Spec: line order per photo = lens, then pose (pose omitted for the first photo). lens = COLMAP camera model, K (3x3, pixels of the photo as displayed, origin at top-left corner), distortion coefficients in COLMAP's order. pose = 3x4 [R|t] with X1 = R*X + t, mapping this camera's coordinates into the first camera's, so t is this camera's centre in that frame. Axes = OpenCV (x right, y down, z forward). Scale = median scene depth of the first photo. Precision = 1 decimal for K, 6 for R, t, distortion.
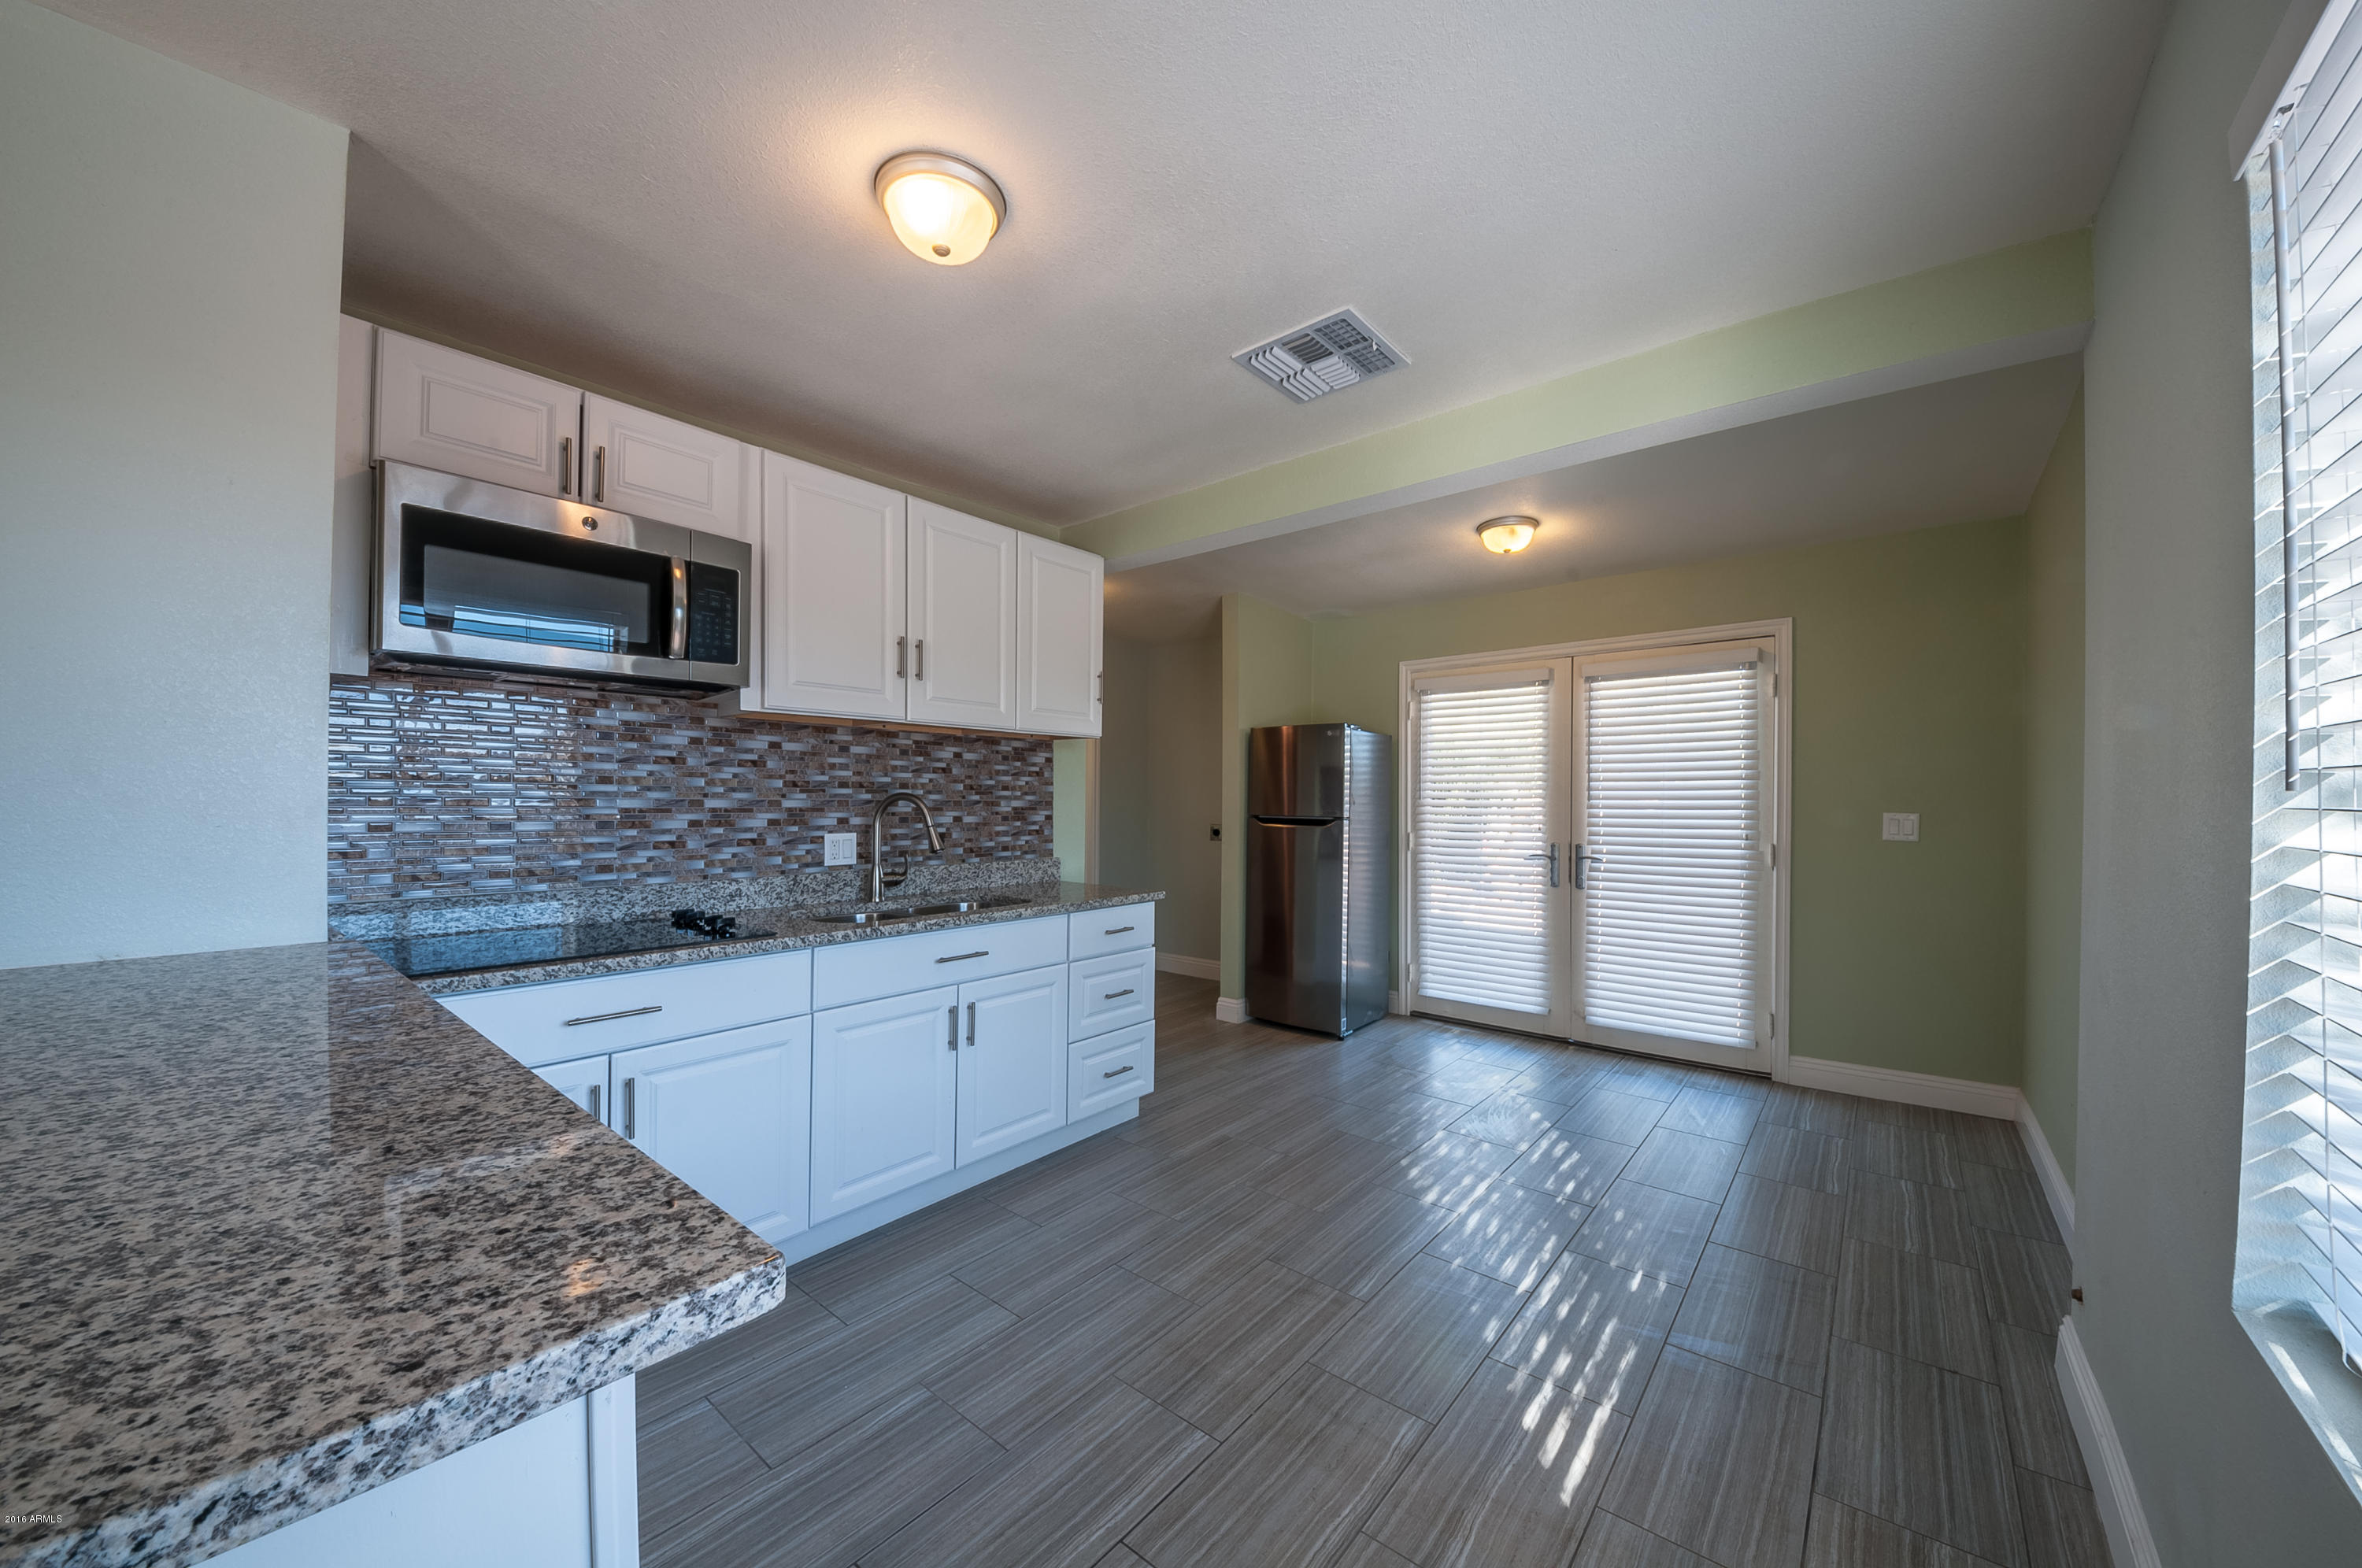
lens RADIAL K [[828.0, 0, 1191.0], [0, 828.0, 800.6], [0, 0, 1]] dist [0.032302, -0.020969]
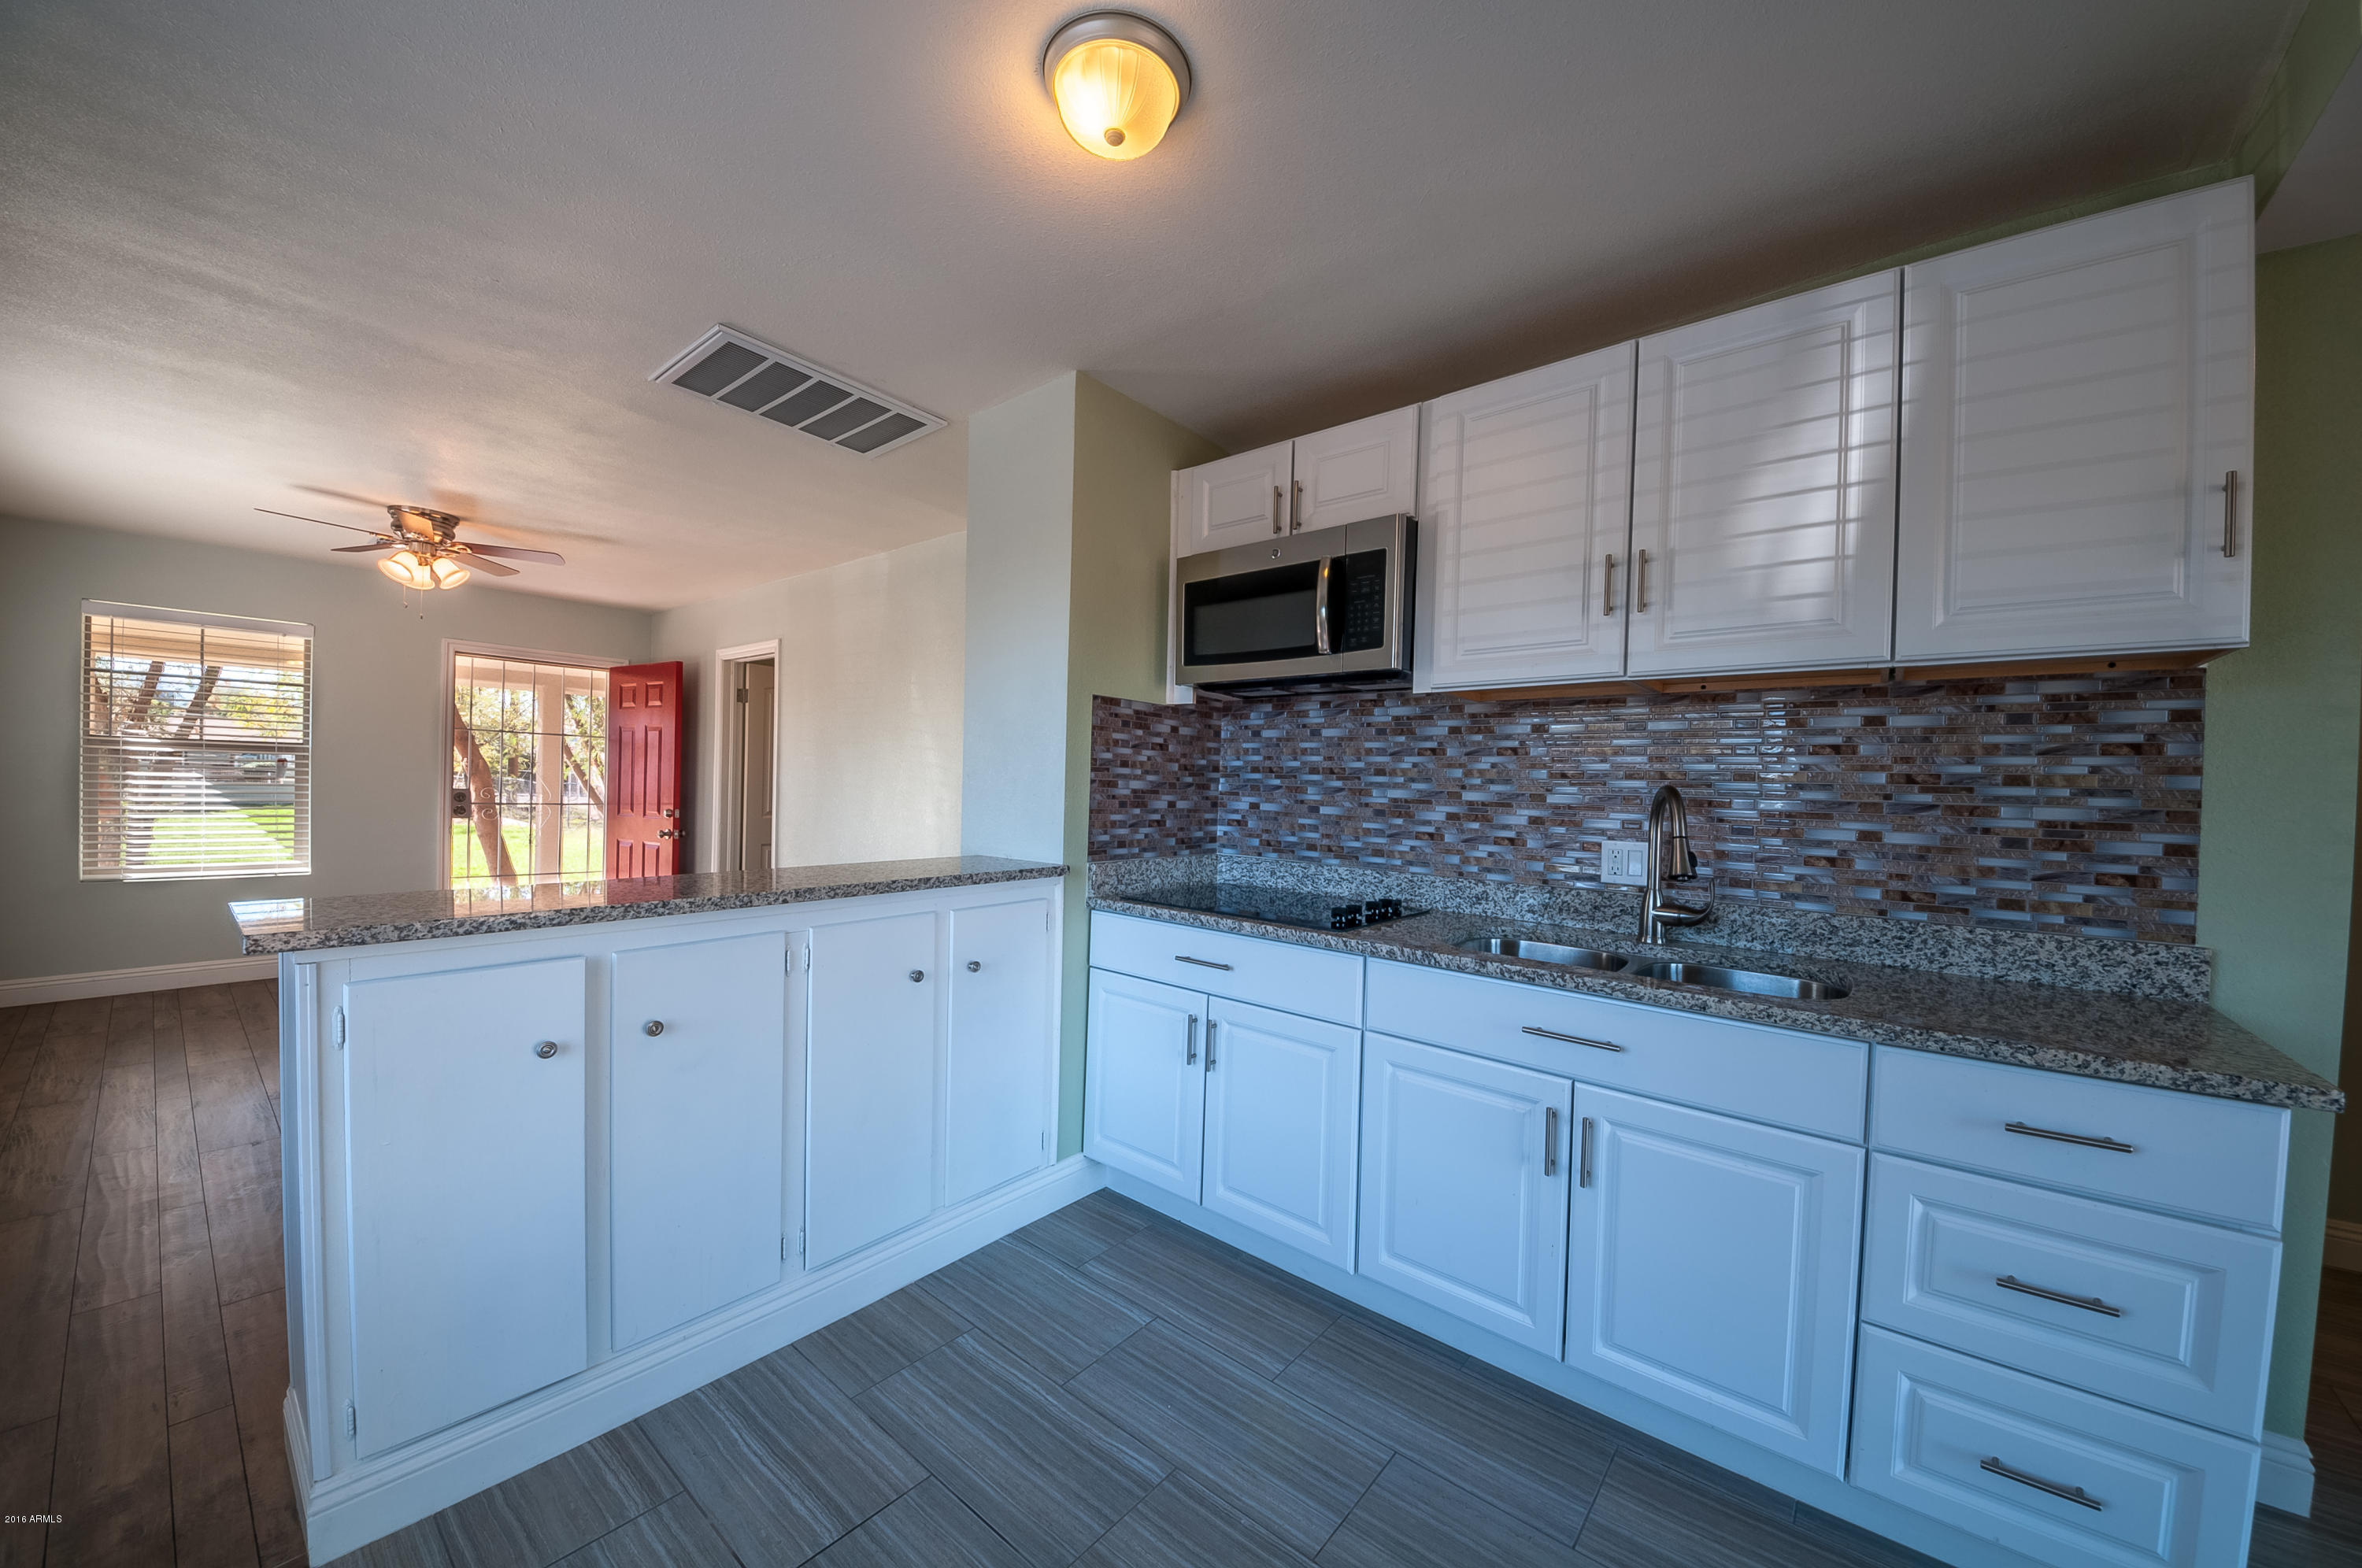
lens RADIAL K [[837.8, 0, 1187.8], [0, 837.8, 799.3], [0, 0, 1]] dist [0.032310, -0.023742]
pose [[-0.005768, 0.009729, -0.999936, 0.321780], [-0.029325, 0.999521, 0.009894, 0.006081], [0.999553, 0.029380, -0.005480, 0.606925]]
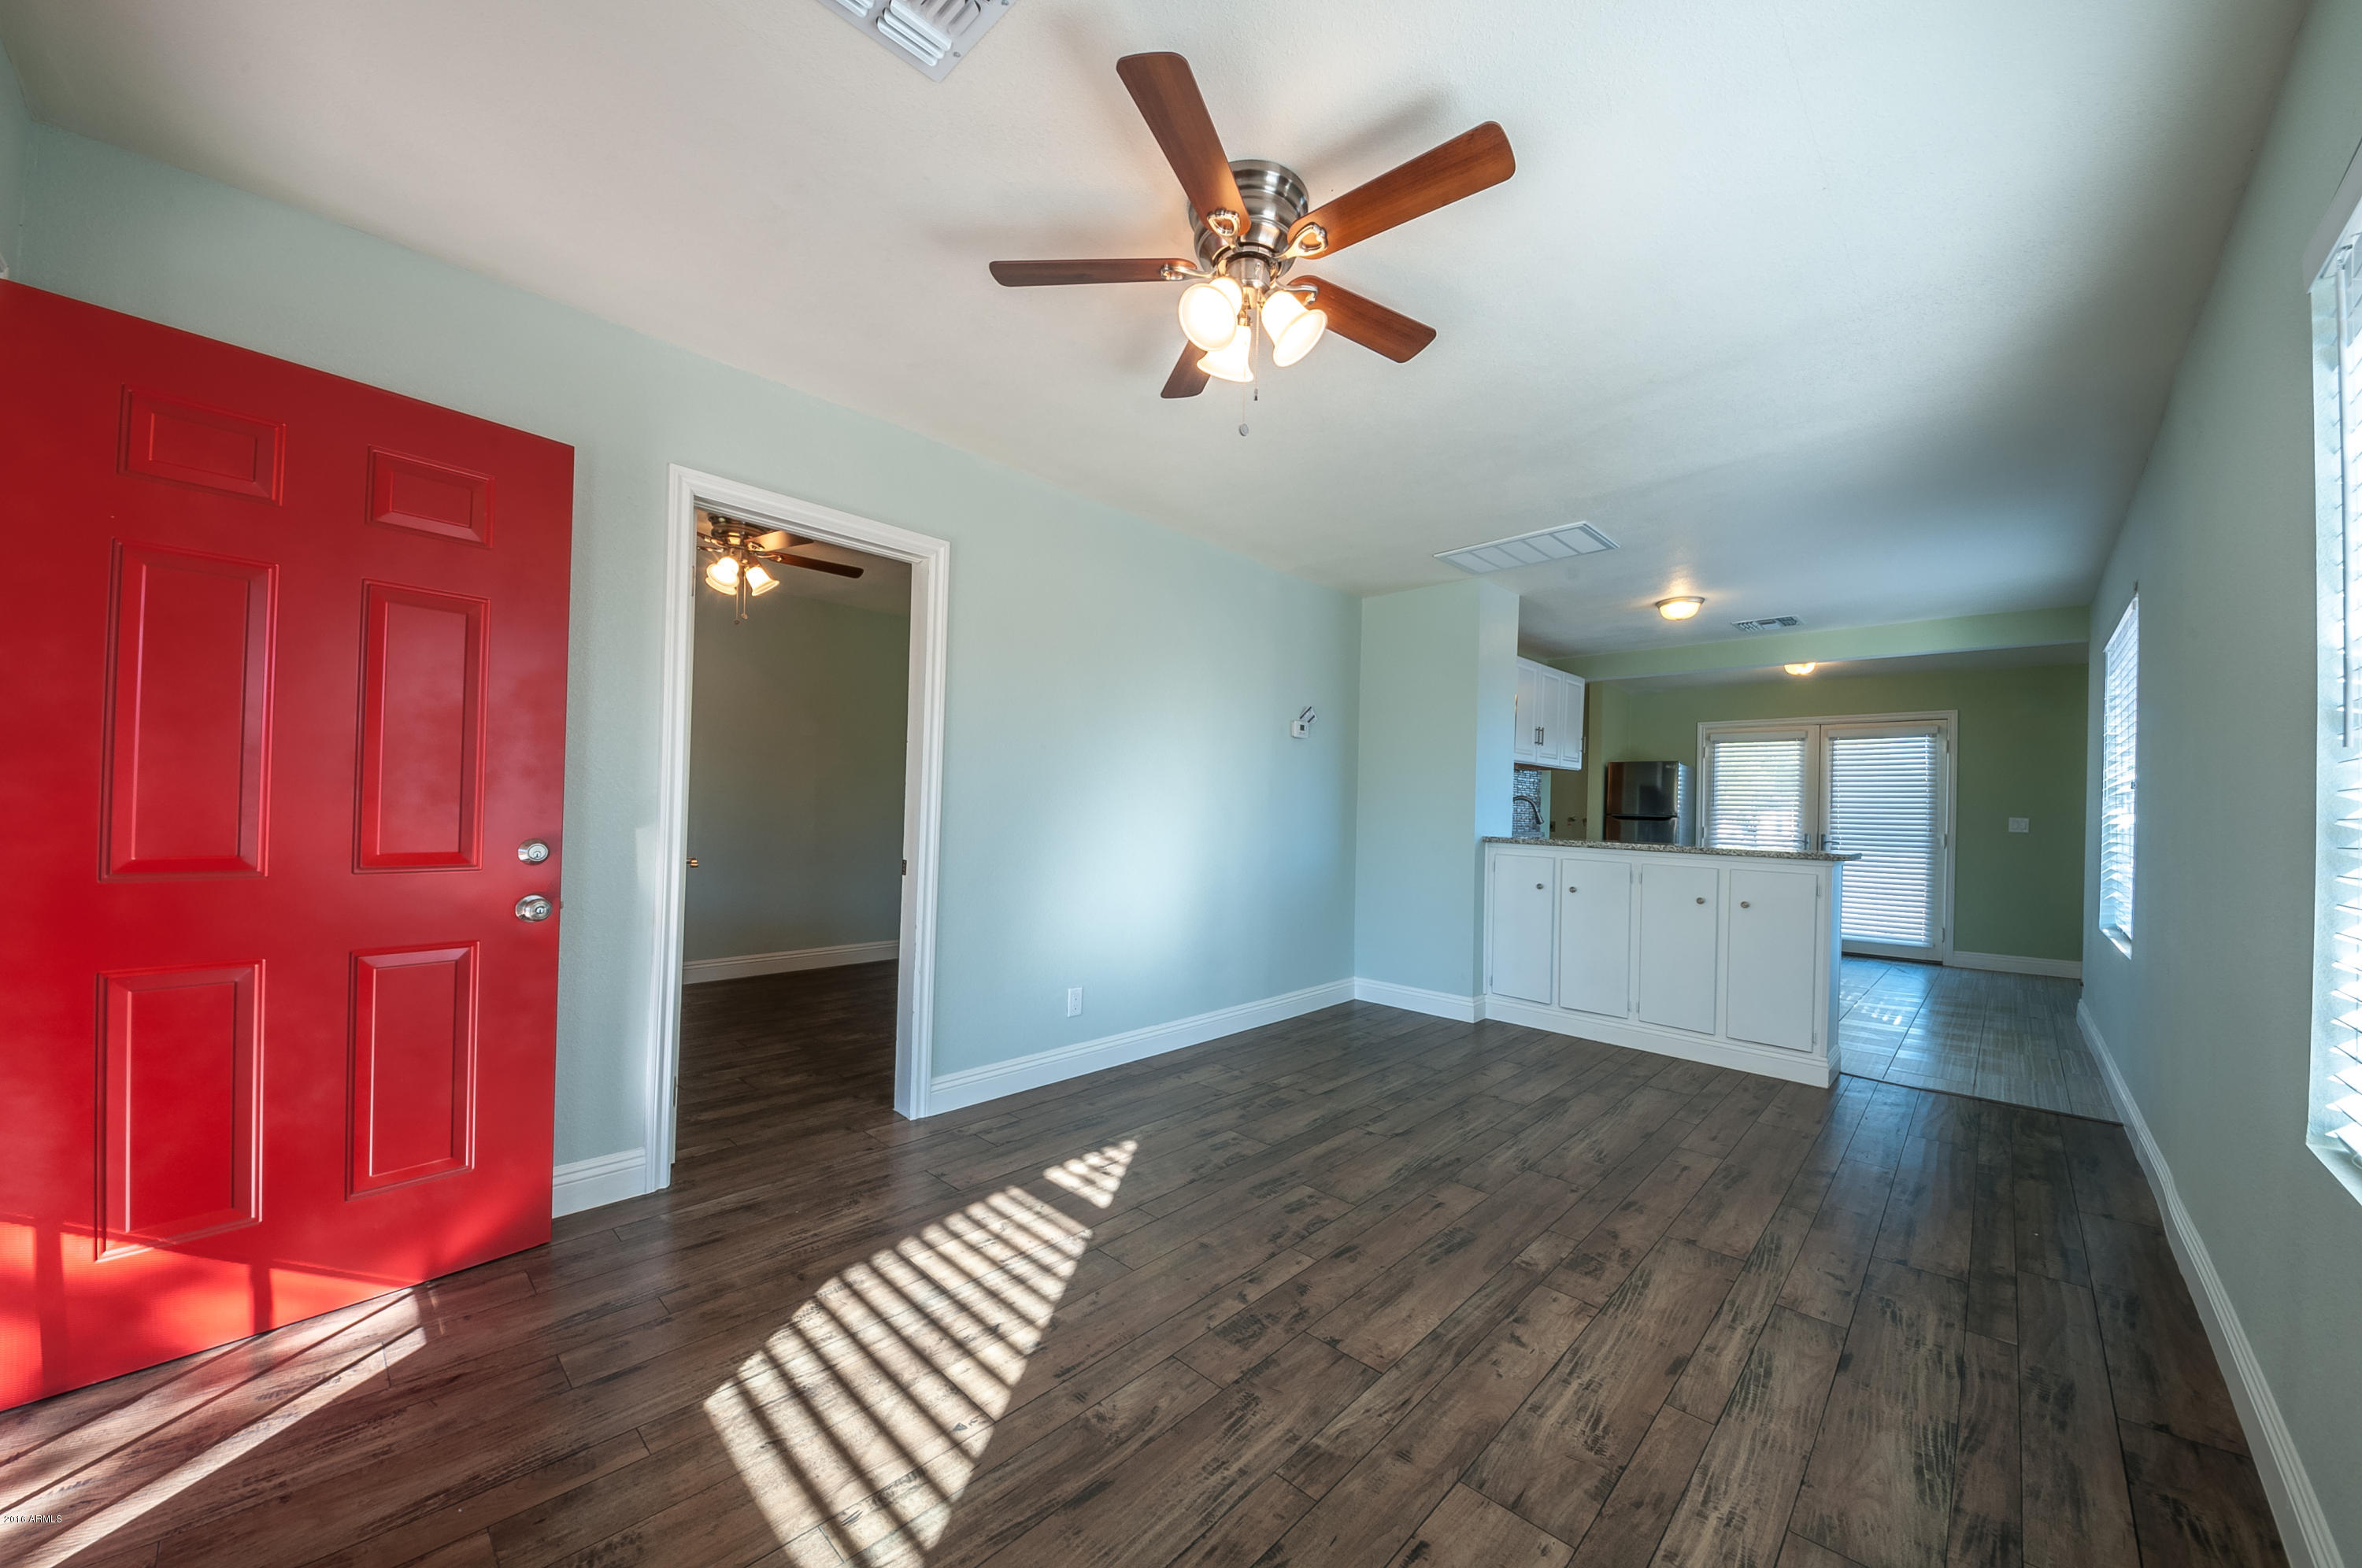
lens RADIAL K [[837.8, 0, 1187.8], [0, 837.8, 799.3], [0, 0, 1]] dist [0.032310, -0.023742]
pose [[0.996079, 0.021478, -0.085825, -0.981374], [-0.022653, 0.999662, -0.012731, 0.046554], [0.085522, 0.014625, 0.996229, -1.212772]]
